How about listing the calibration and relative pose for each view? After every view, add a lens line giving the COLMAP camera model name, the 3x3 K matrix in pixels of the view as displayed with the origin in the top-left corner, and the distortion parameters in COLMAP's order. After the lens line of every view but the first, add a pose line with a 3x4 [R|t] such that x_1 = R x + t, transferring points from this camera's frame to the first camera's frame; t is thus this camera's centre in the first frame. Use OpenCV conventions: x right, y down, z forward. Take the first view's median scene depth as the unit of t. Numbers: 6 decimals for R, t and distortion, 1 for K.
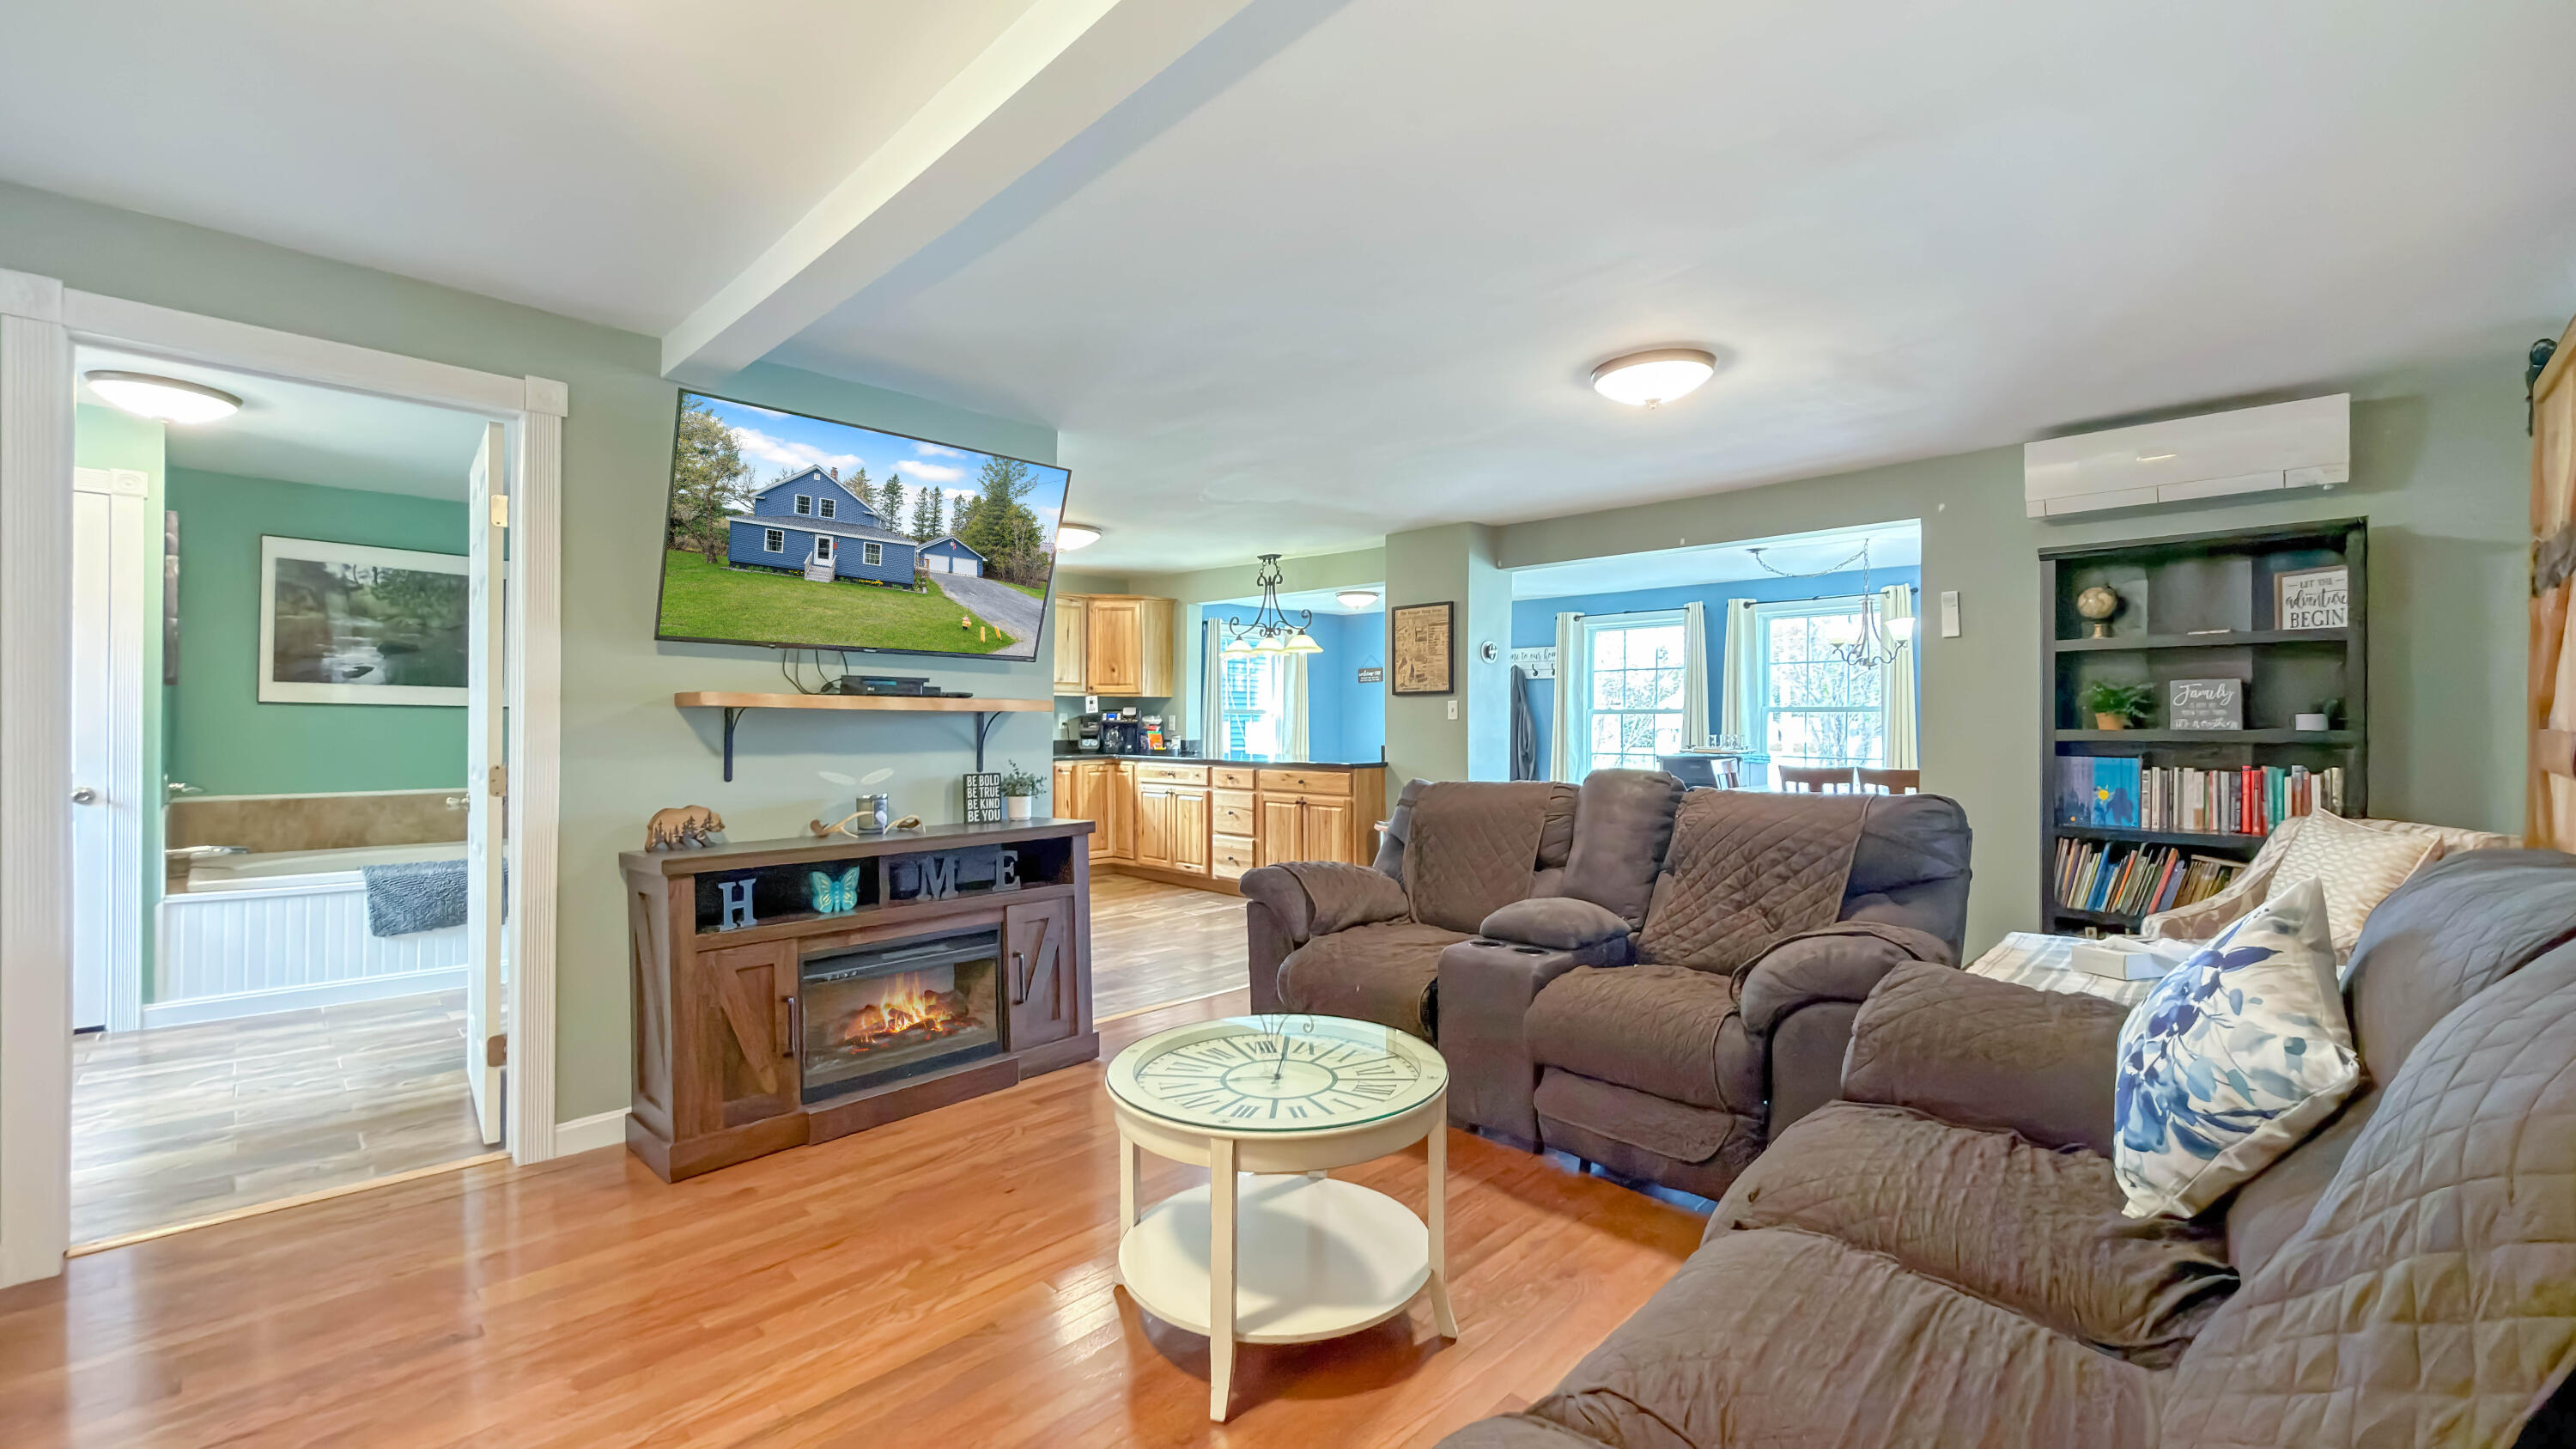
lens RADIAL K [[1011.8, 0, 1281.1], [0, 1011.8, 722.2], [0, 0, 1]] dist [-0.002000, -0.000931]
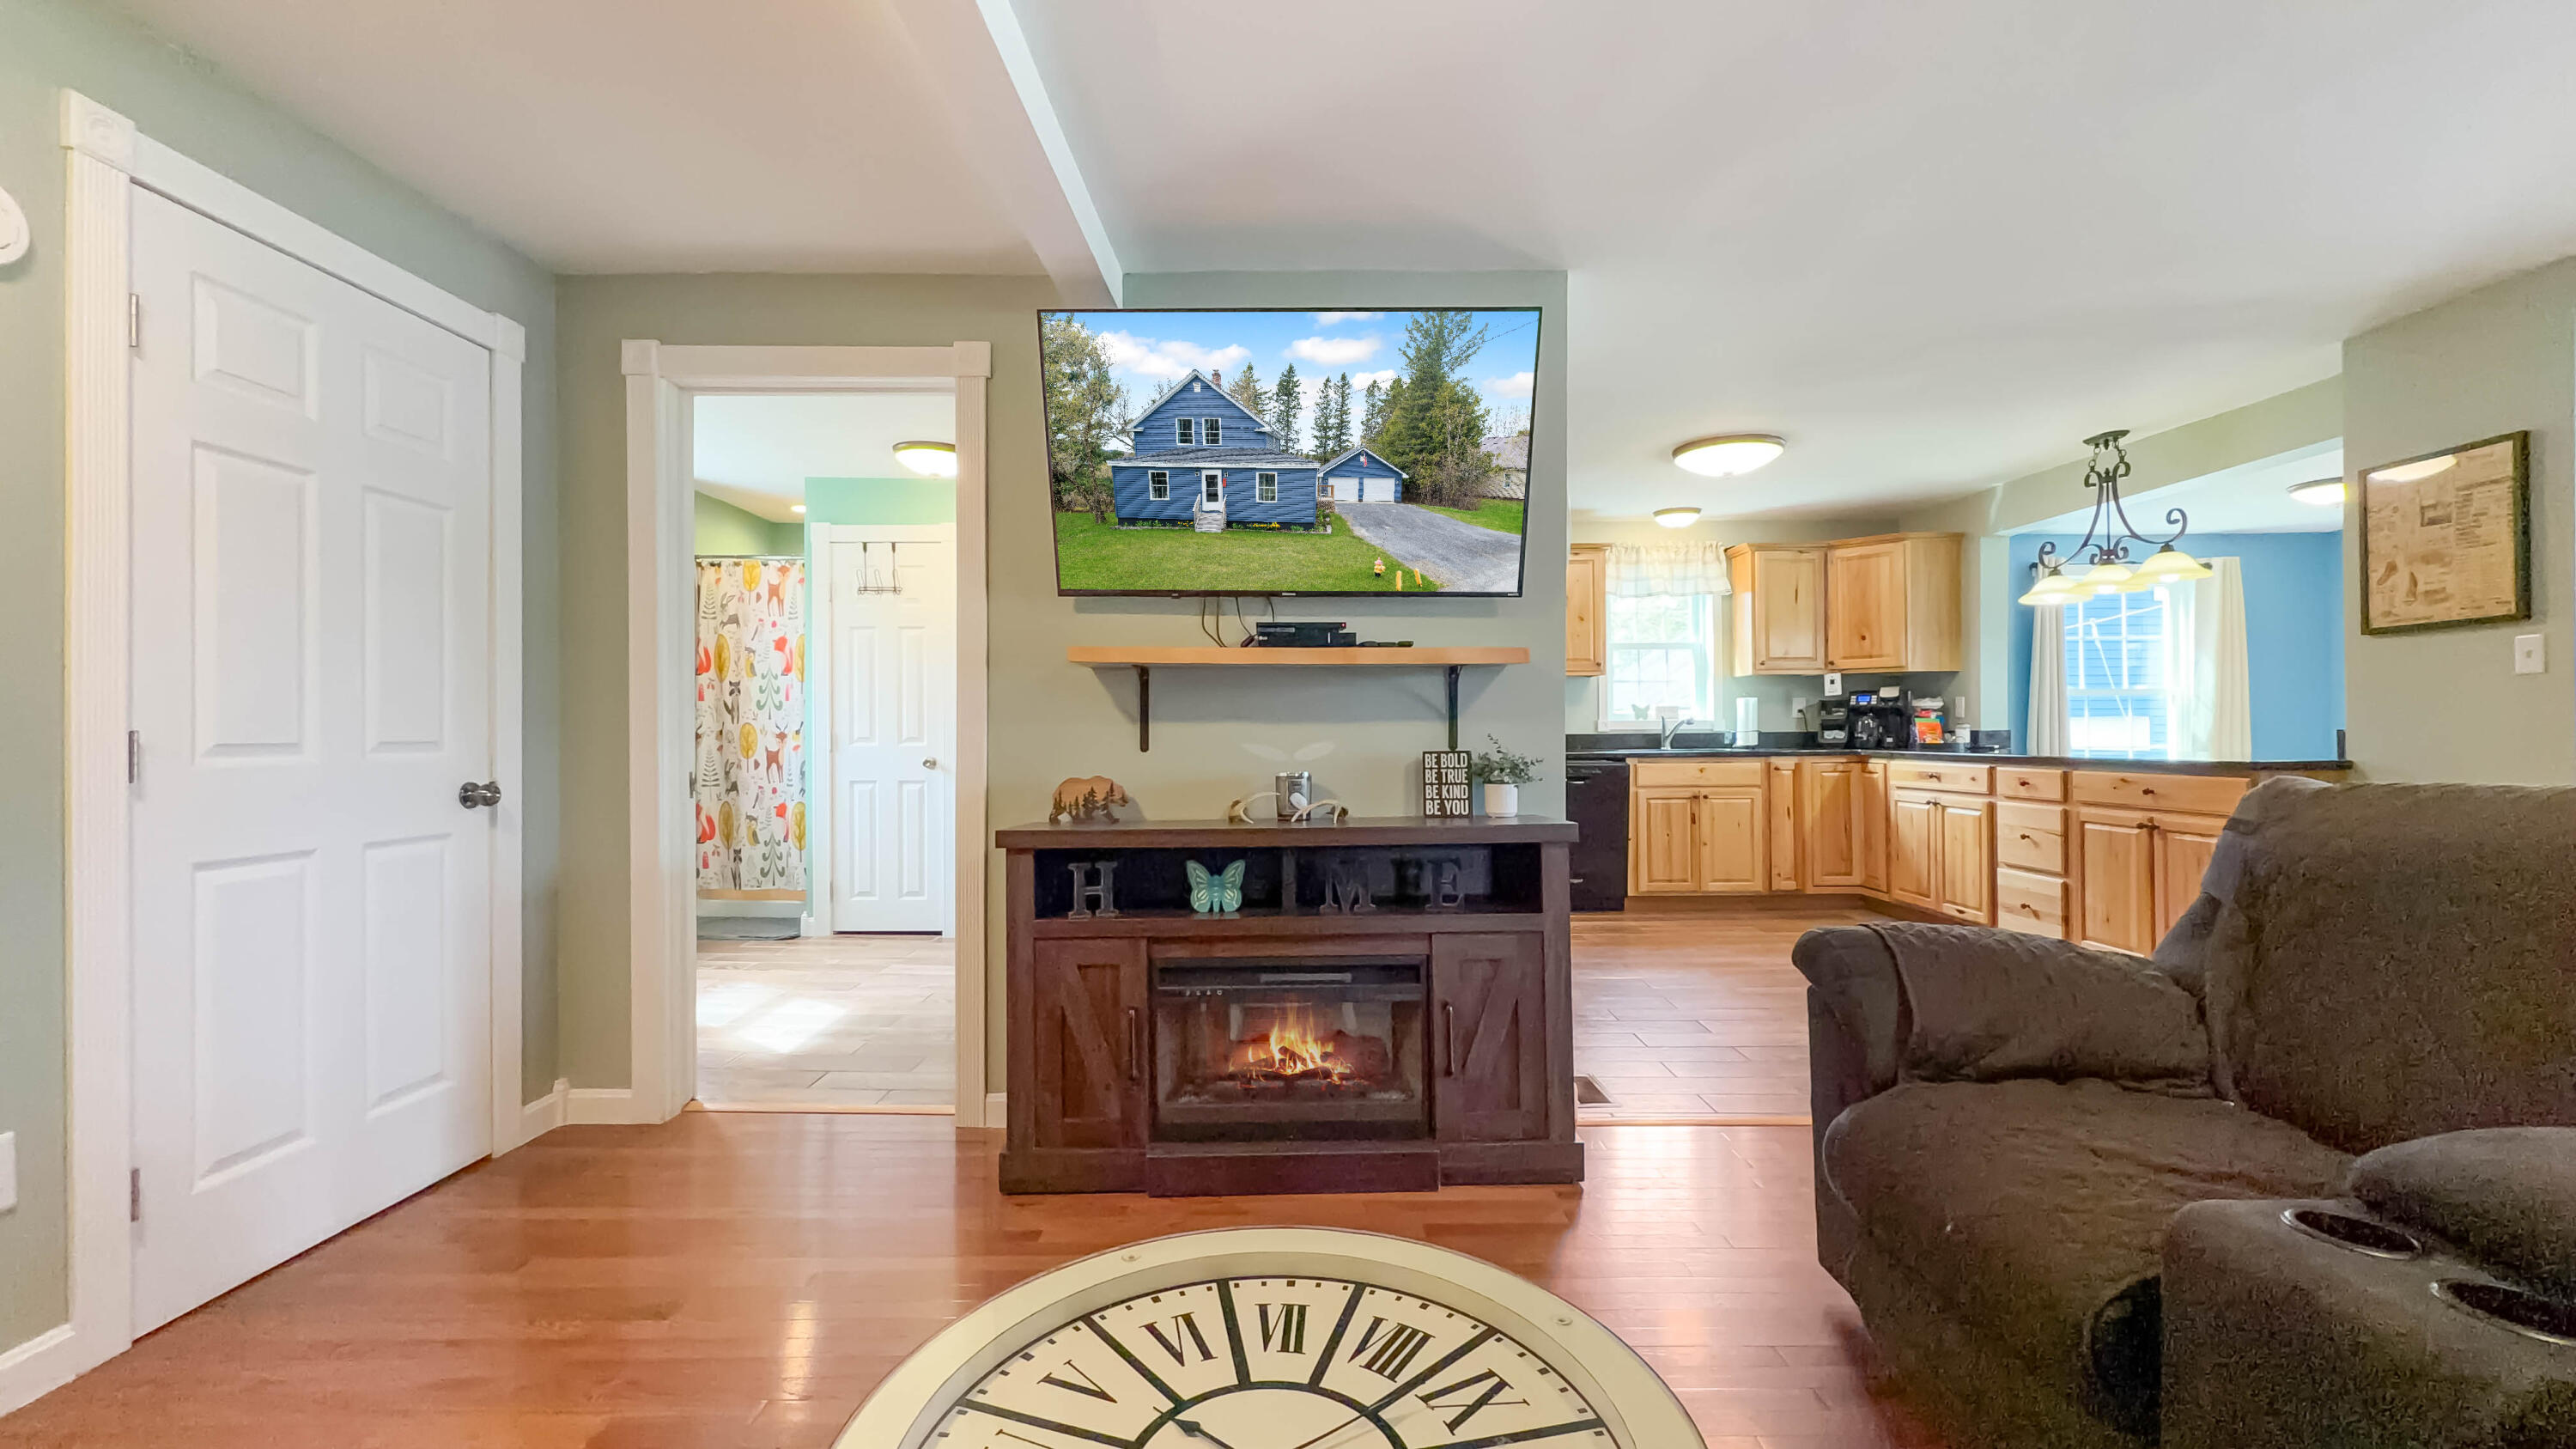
lens RADIAL K [[1011.8, 0, 1274.9], [0, 1011.8, 708.6], [0, 0, 1]] dist [-0.002000, -0.000931]
pose [[0.700612, -0.020964, -0.713234, 0.130446], [0.008223, 0.999739, -0.021309, 0.028565], [0.713495, 0.009065, 0.700602, 0.327663]]
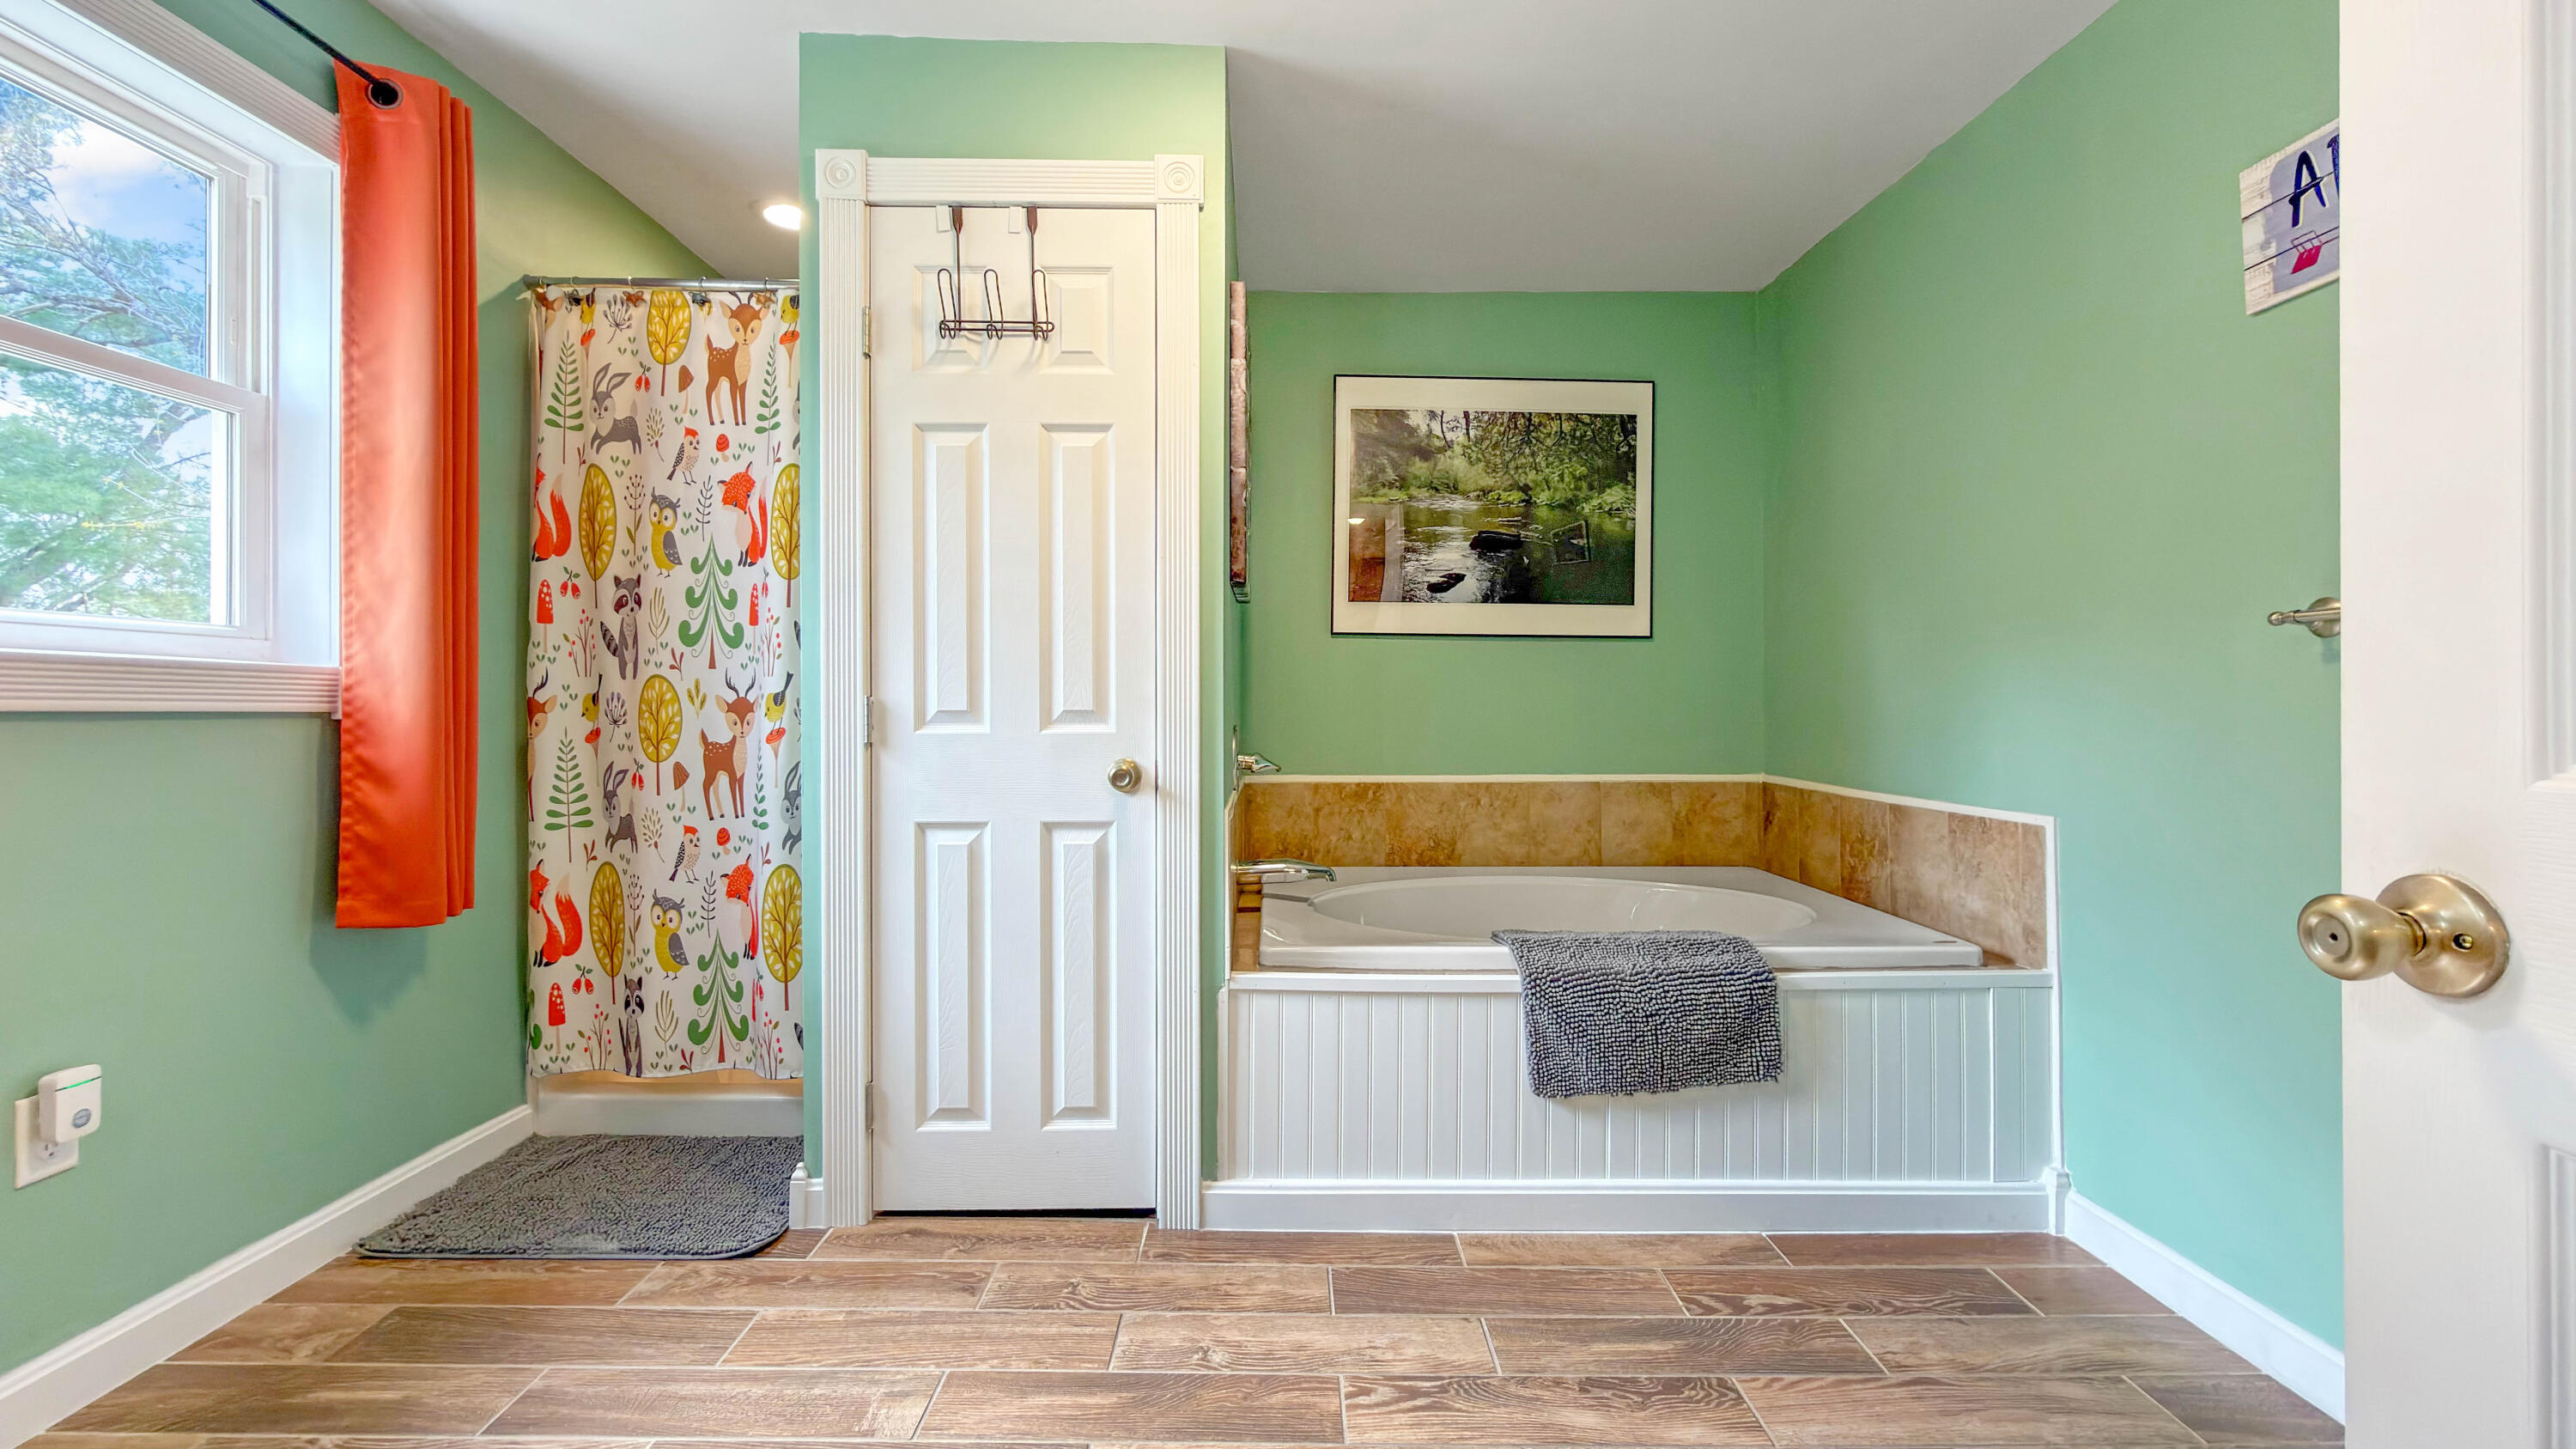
lens RADIAL K [[1011.8, 0, 1338.0], [0, 1011.8, 695.3], [0, 0, 1]] dist [-0.002000, -0.000931]
pose [[0.733038, -0.015811, -0.680004, -0.671949], [0.006909, 0.999851, -0.015800, 0.035460], [0.680153, 0.006884, 0.733038, 0.619069]]
